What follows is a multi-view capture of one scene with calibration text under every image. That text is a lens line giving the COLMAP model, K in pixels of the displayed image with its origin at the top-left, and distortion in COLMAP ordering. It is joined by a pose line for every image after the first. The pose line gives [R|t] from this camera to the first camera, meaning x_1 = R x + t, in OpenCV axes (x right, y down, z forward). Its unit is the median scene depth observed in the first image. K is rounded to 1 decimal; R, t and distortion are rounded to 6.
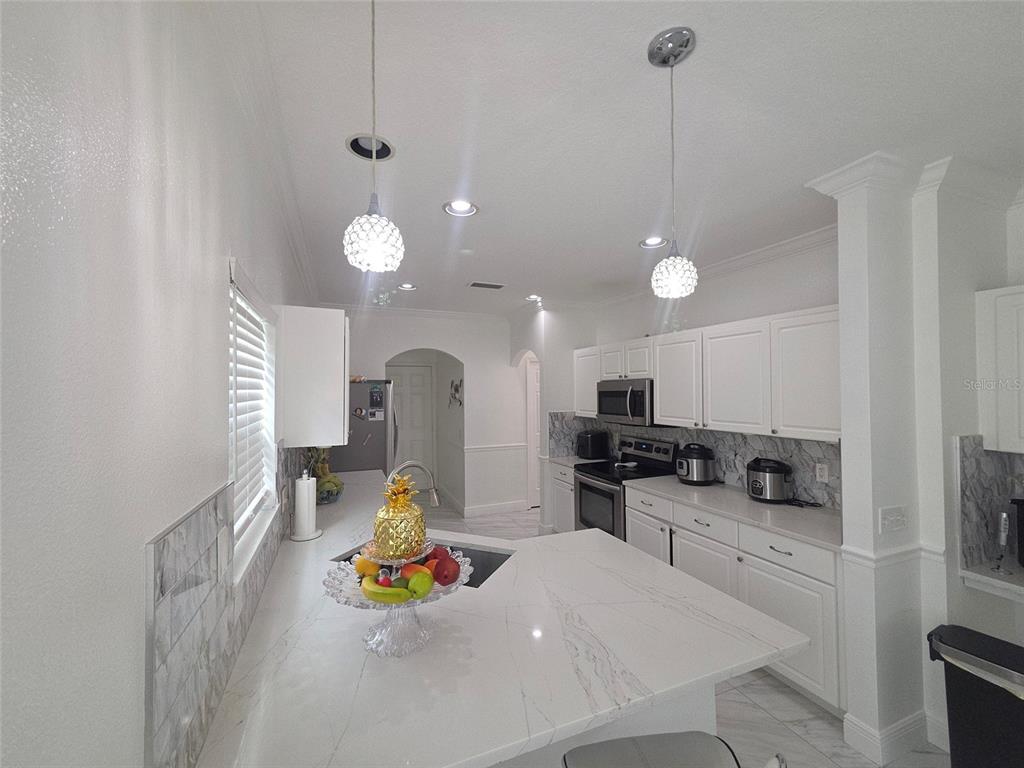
lens RADIAL K [[420.5, 0, 511.8], [0, 420.5, 384.7], [0, 0, 1]] dist [0.005474, -0.000657]
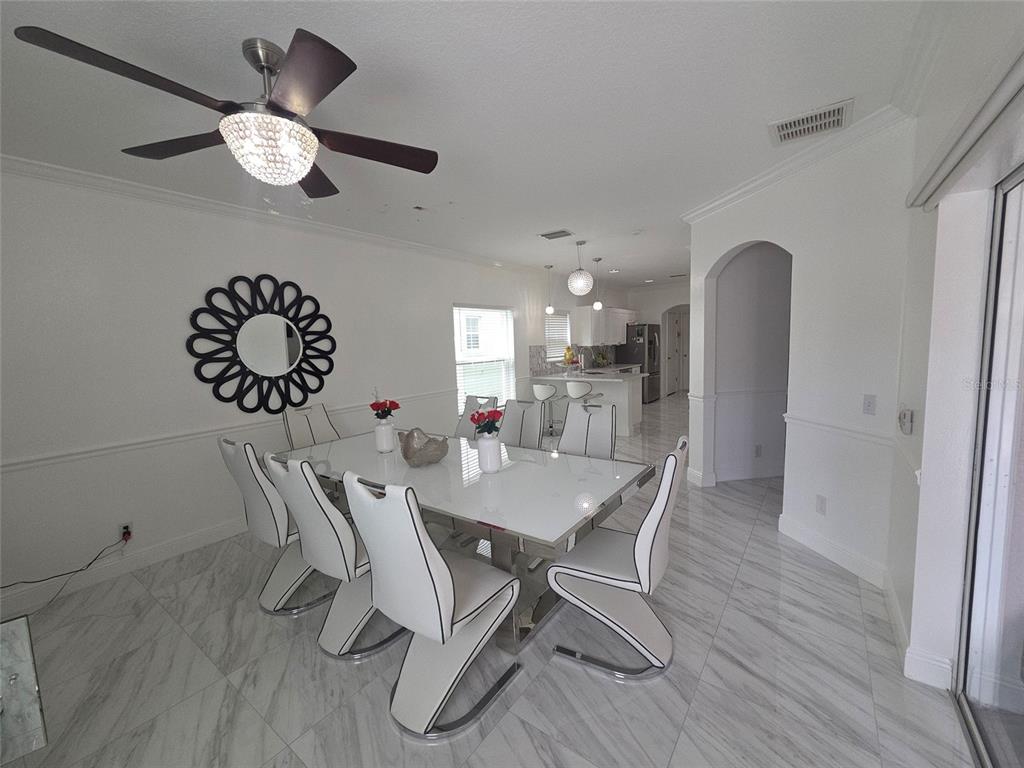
lens RADIAL K [[416.8, 0, 512.0], [0, 416.8, 384.0], [0, 0, 1]] dist [0.005712, -0.000163]
pose [[0.524964, 0.075703, -0.847751, 1.495401], [0.044641, 0.992217, 0.116247, 0.019254], [0.849953, -0.098870, 0.517498, -0.921271]]
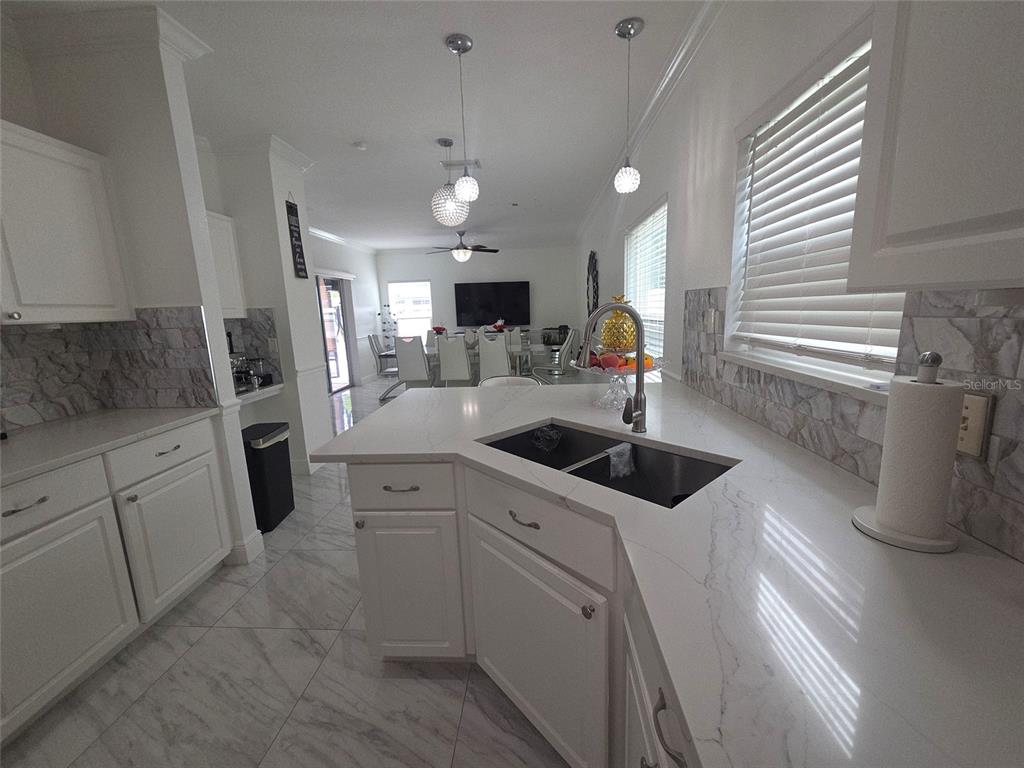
lens RADIAL K [[420.5, 0, 511.8], [0, 420.5, 384.7], [0, 0, 1]] dist [0.005474, -0.000657]
pose [[-0.900857, -0.037488, 0.432495, -0.220035], [0.036059, 0.986360, 0.160604, 0.104452], [-0.432617, 0.160277, -0.887217, 0.953422]]
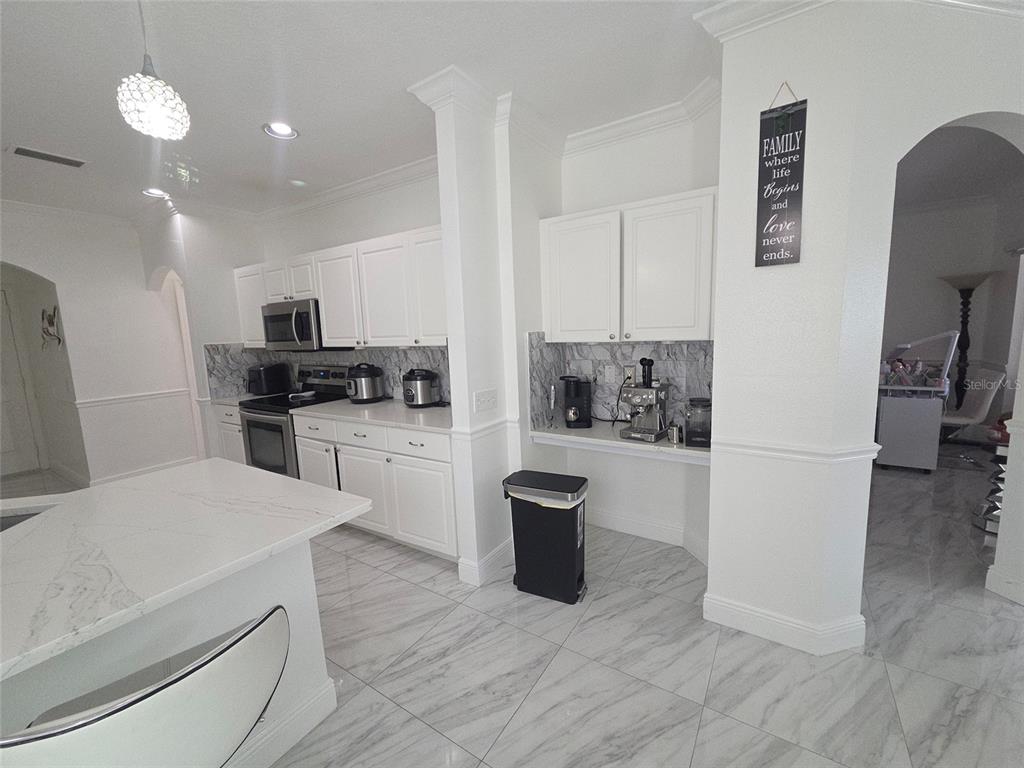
lens RADIAL K [[416.8, 0, 512.0], [0, 416.8, 384.0], [0, 0, 1]] dist [0.005712, -0.000163]
pose [[0.818706, -0.098130, 0.565766, 0.155707], [0.022171, 0.989957, 0.139621, 0.057049], [-0.573785, -0.101765, 0.812659, -0.021027]]
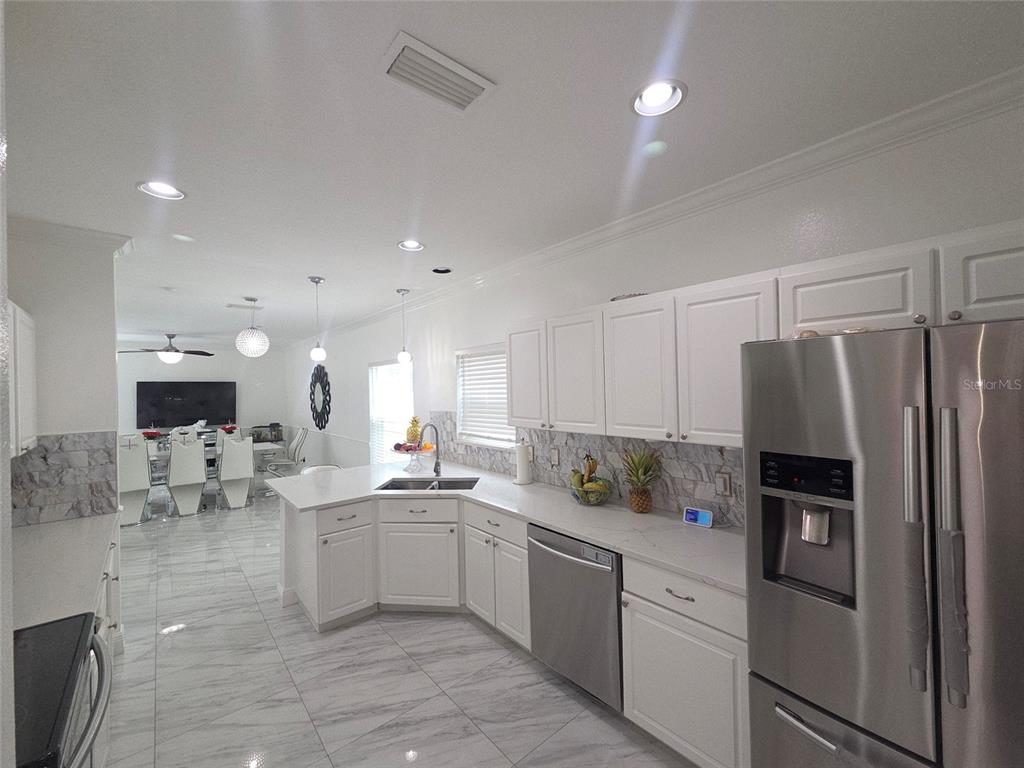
lens RADIAL K [[420.5, 0, 511.8], [0, 420.5, 384.7], [0, 0, 1]] dist [0.005474, -0.000657]
pose [[-0.949438, 0.027177, -0.312775, -0.002175], [0.034713, 0.999225, -0.018548, 0.027711], [0.312029, -0.028468, -0.949646, 1.566209]]
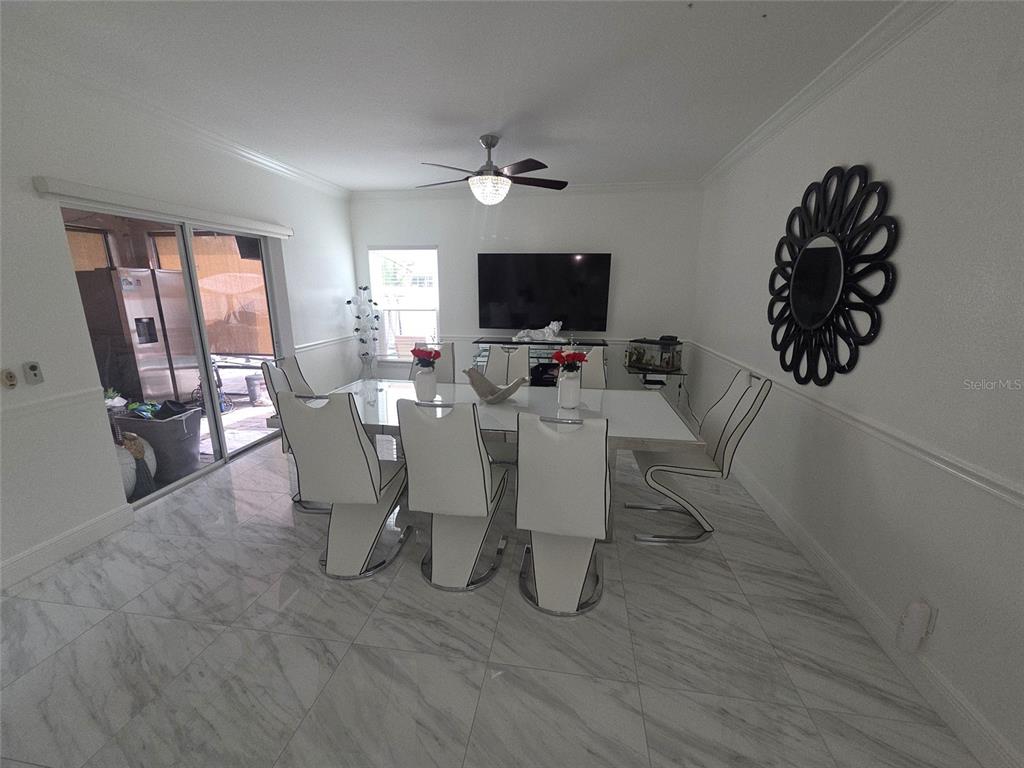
lens RADIAL K [[420.3, 0, 511.7], [0, 420.3, 385.4], [0, 0, 1]] dist [0.008226, -0.001035]
pose [[-0.862428, -0.106810, 0.494783, 0.344234], [-0.001382, 0.977977, 0.208709, 0.039354], [-0.506178, 0.179313, -0.843582, 0.000536]]
